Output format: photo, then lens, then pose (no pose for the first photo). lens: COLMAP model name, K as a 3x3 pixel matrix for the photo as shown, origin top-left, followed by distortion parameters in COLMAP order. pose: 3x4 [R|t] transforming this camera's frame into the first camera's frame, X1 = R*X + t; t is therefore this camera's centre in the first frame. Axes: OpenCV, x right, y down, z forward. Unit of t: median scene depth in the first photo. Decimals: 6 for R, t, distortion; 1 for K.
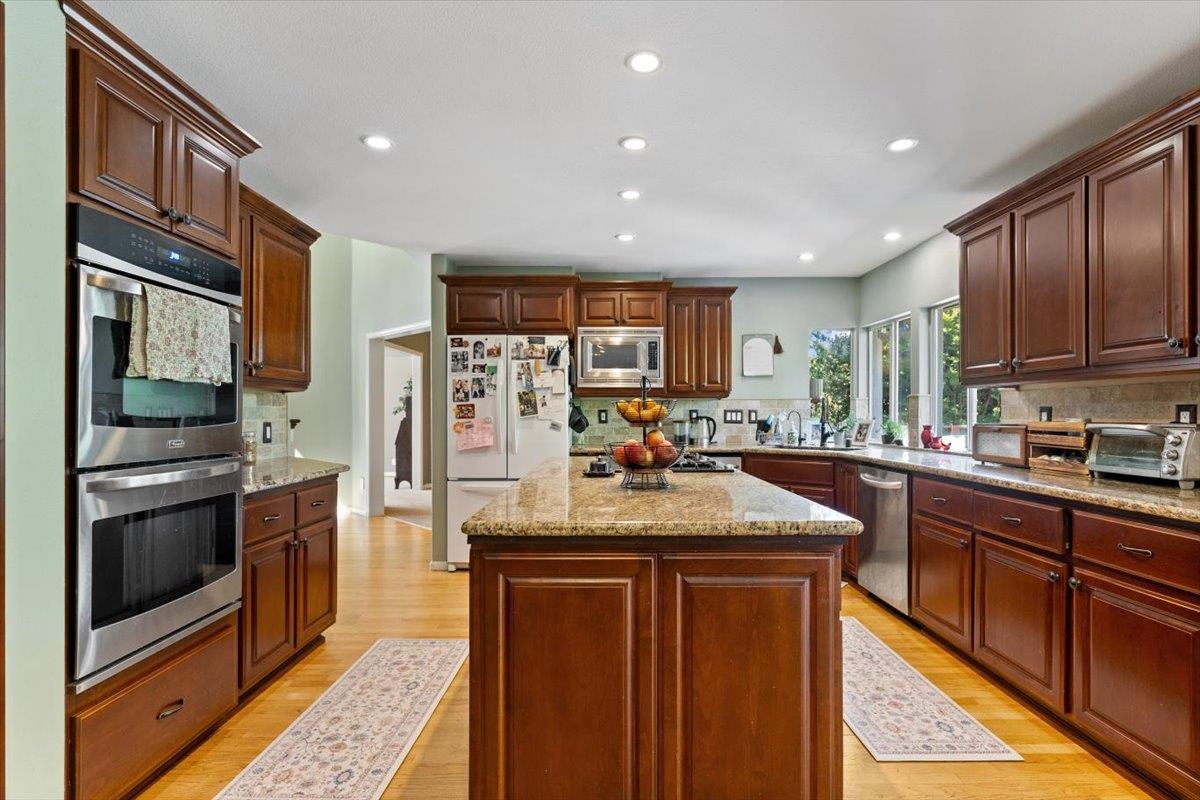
lens RADIAL K [[581.7, 0, 600.5], [0, 581.7, 407.0], [0, 0, 1]] dist [-0.002967, -0.000337]
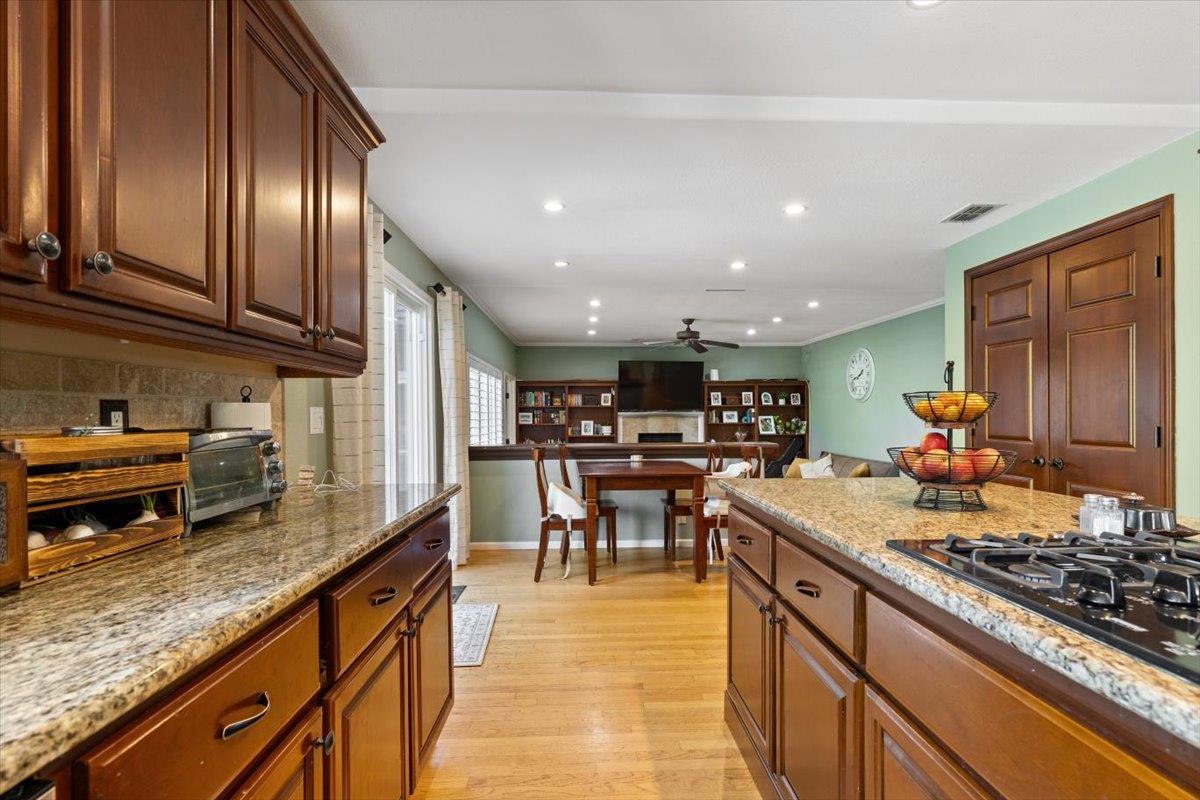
lens RADIAL K [[581.7, 0, 602.3], [0, 581.7, 409.5], [0, 0, 1]] dist [-0.002967, -0.000337]
pose [[-0.998976, 0.002031, -0.045189, 0.507285], [0.002719, 0.999881, -0.015155, 0.015852], [0.045152, -0.015263, -0.998864, 1.571692]]
